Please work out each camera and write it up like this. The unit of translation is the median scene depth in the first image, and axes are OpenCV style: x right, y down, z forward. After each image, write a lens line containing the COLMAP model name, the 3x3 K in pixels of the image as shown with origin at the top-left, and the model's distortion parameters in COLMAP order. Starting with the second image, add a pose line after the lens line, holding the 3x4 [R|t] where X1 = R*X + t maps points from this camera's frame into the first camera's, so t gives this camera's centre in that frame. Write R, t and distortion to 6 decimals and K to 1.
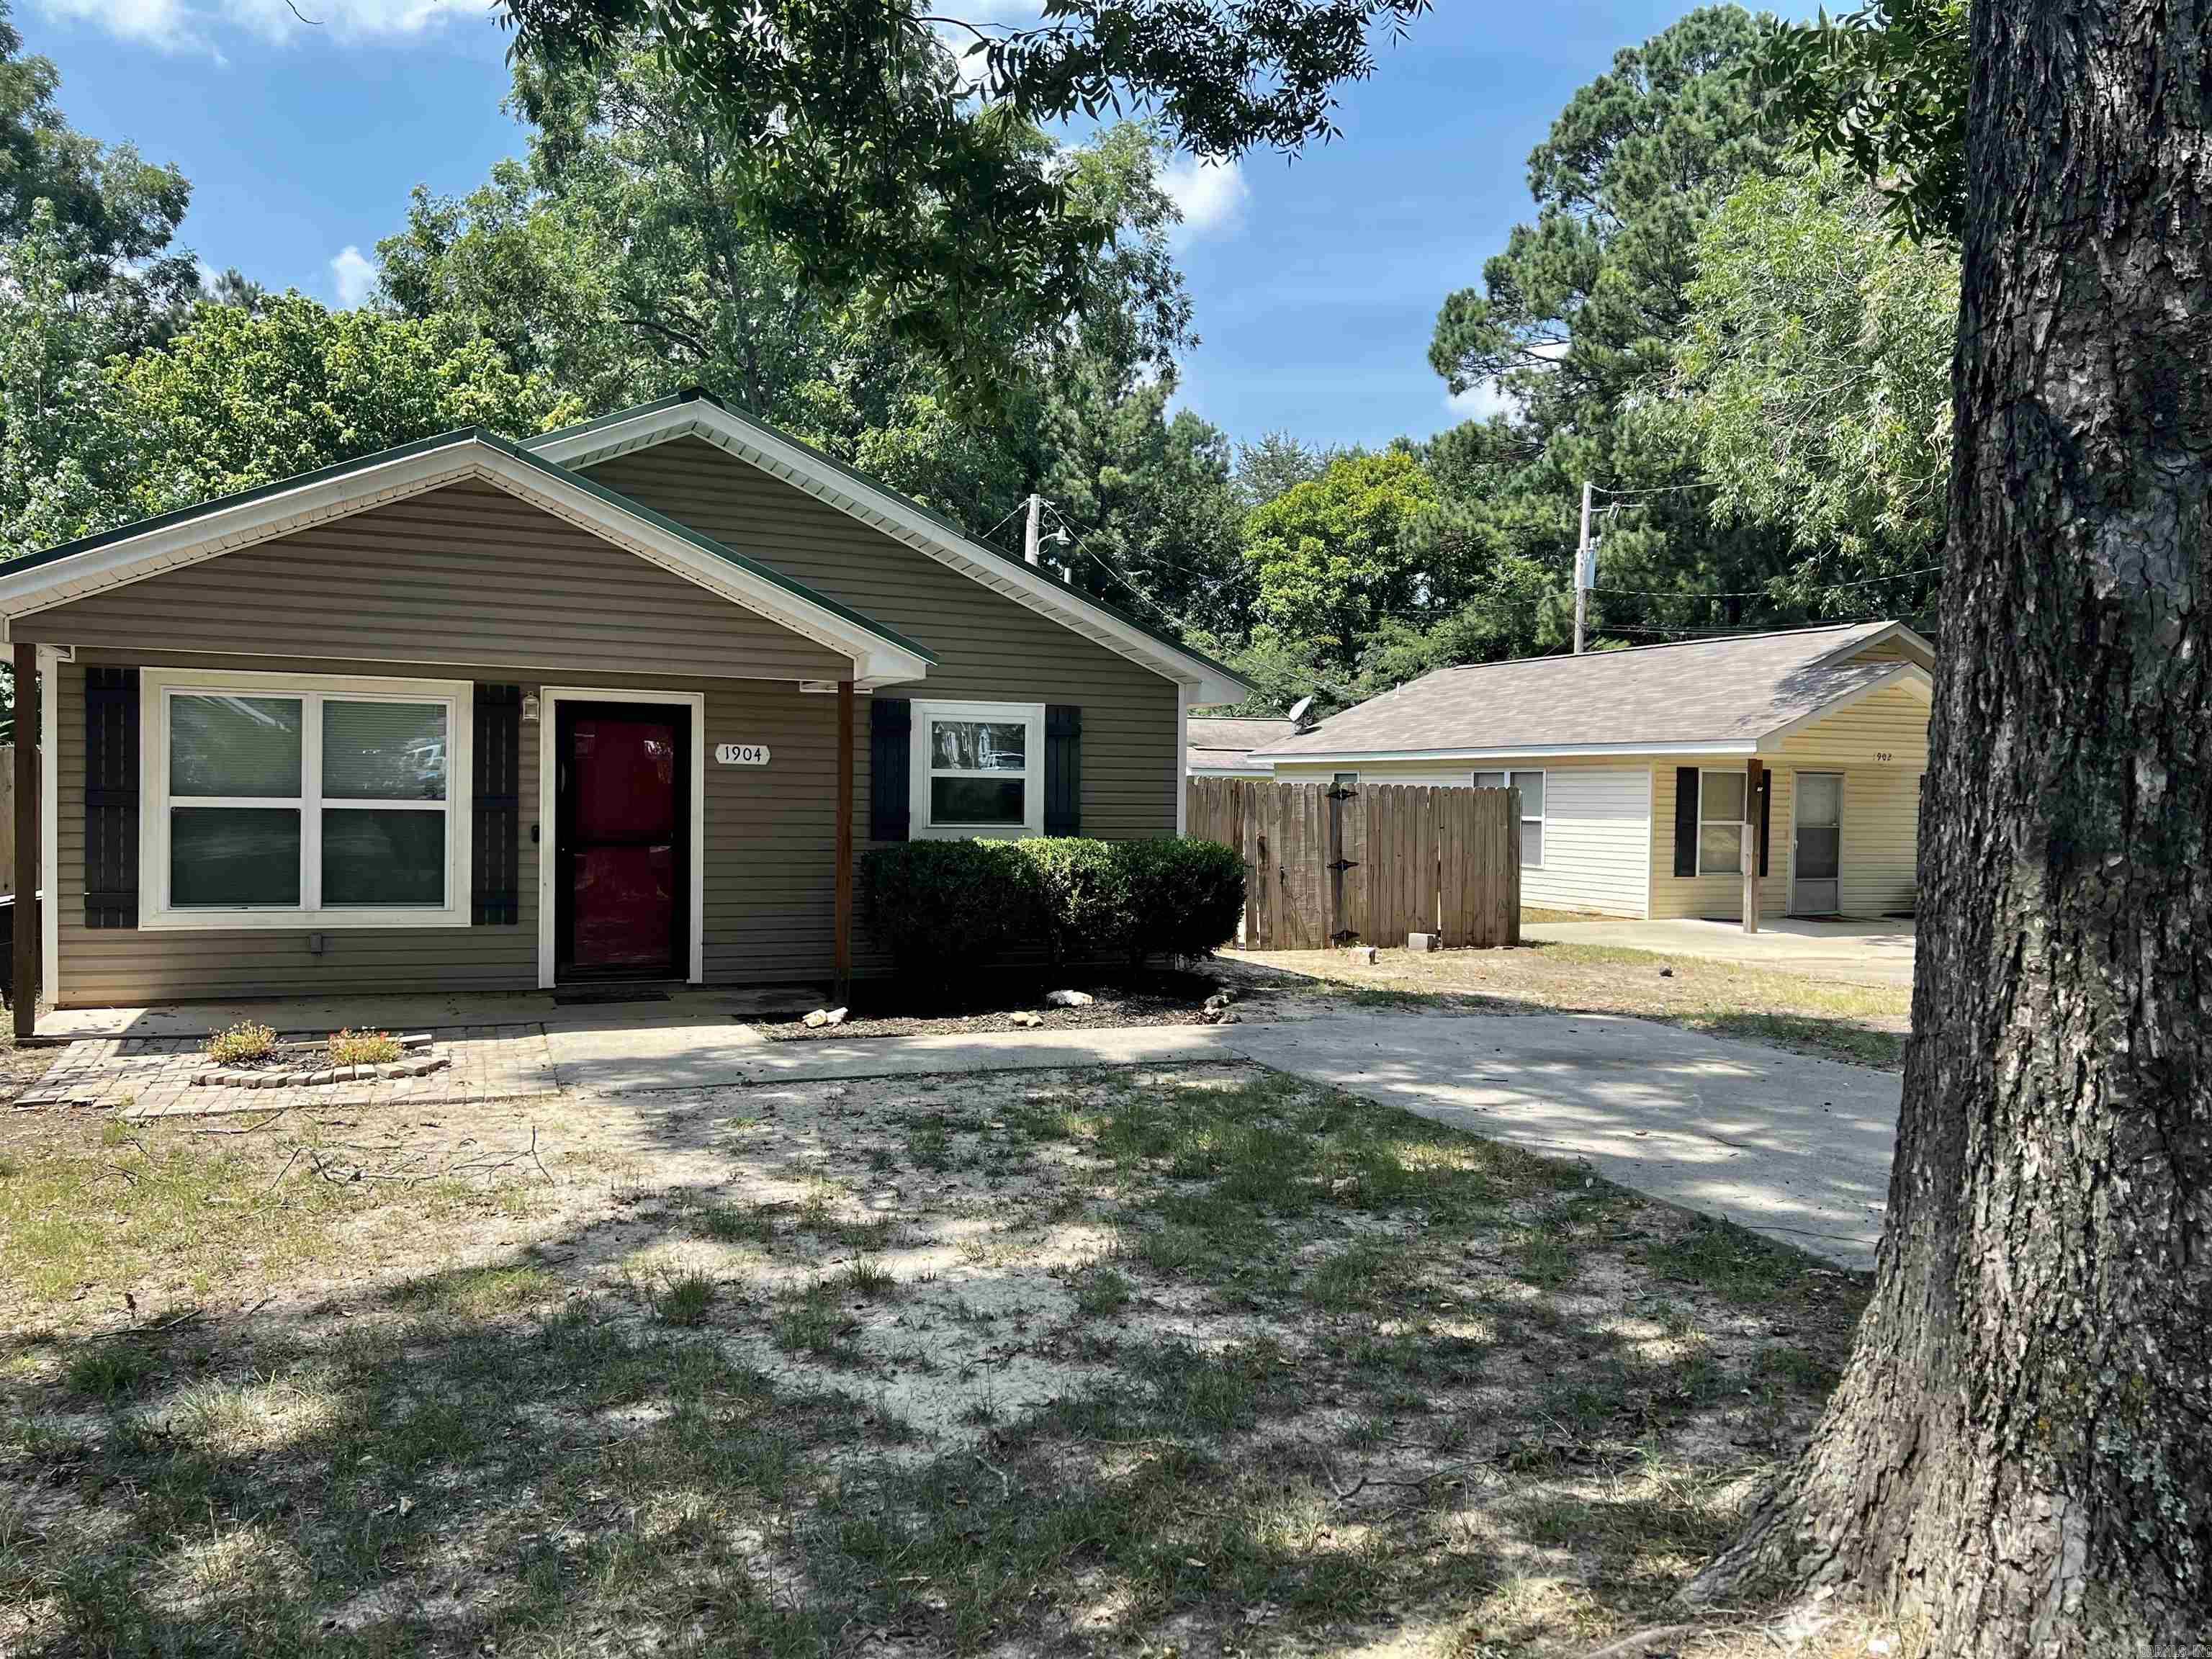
lens RADIAL K [[1610.5, 0, 1106.0], [0, 1610.5, 829.5], [0, 0, 1]] dist [0.076151, -0.075824]
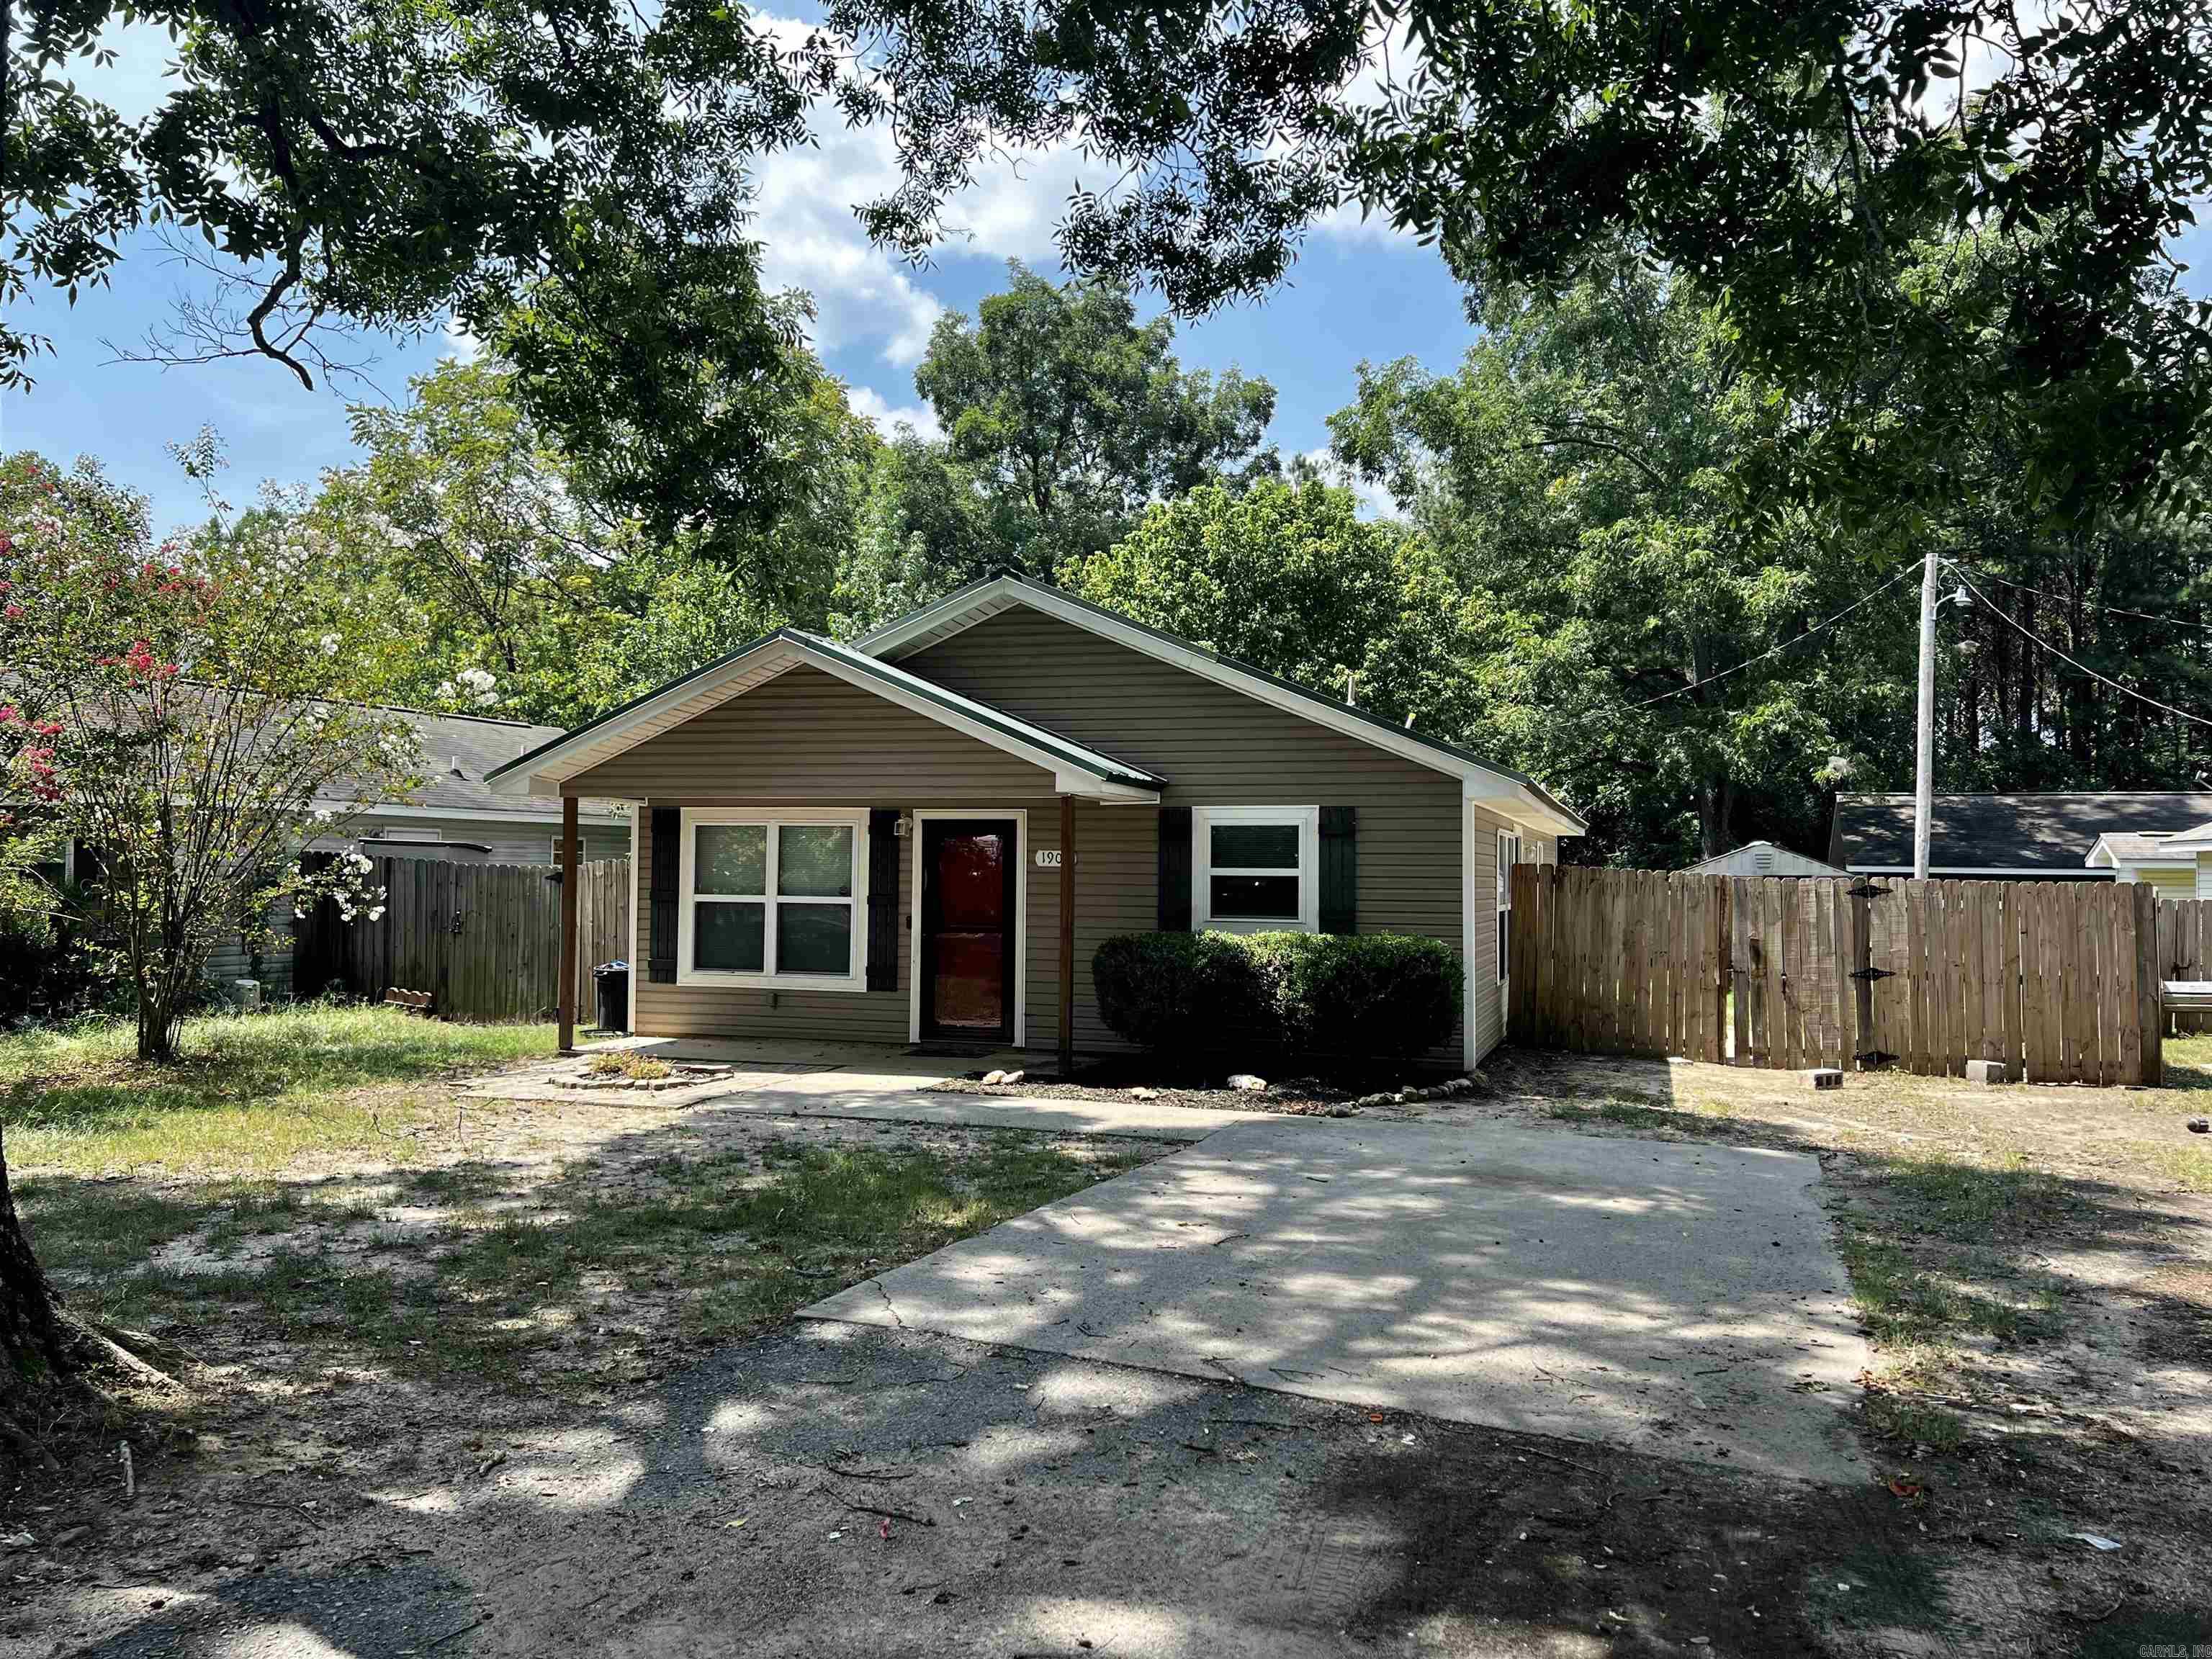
lens RADIAL K [[1610.5, 0, 1106.0], [0, 1610.5, 829.5], [0, 0, 1]] dist [0.076151, -0.075824]
pose [[0.768226, -0.026125, -0.639646, 0.576805], [-0.012627, 0.998354, -0.055941, -0.001560], [0.640054, 0.051053, 0.766632, 0.106956]]
